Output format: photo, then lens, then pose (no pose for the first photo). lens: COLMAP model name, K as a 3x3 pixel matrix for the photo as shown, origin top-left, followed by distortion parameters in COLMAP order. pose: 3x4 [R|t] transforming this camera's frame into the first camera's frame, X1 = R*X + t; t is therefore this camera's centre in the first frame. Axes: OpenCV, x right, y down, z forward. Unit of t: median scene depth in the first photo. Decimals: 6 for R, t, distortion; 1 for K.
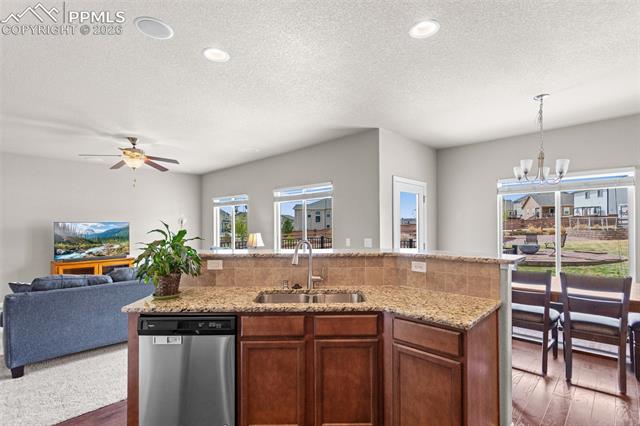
lens RADIAL K [[308.3, 0, 319.5], [0, 308.3, 218.3], [0, 0, 1]] dist [0.002175, 0.001169]
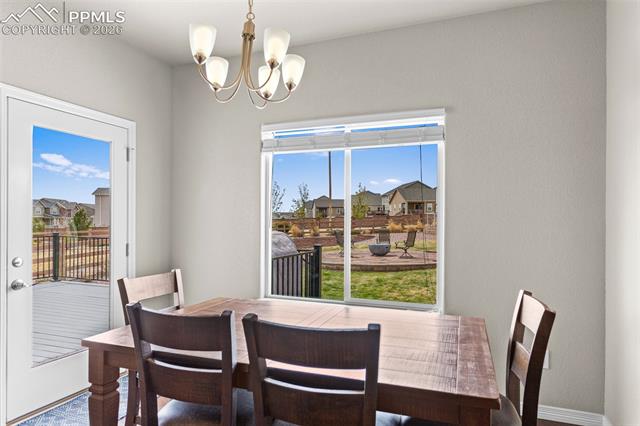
lens RADIAL K [[394.6, 0, 322.4], [0, 394.6, 214.6], [0, 0, 1]] dist [-0.047534, -0.000100]
pose [[0.922203, 0.018493, 0.386263, 0.093707], [-0.020300, 0.999794, 0.000601, 0.006779], [-0.386173, -0.008396, 0.922388, 0.072709]]
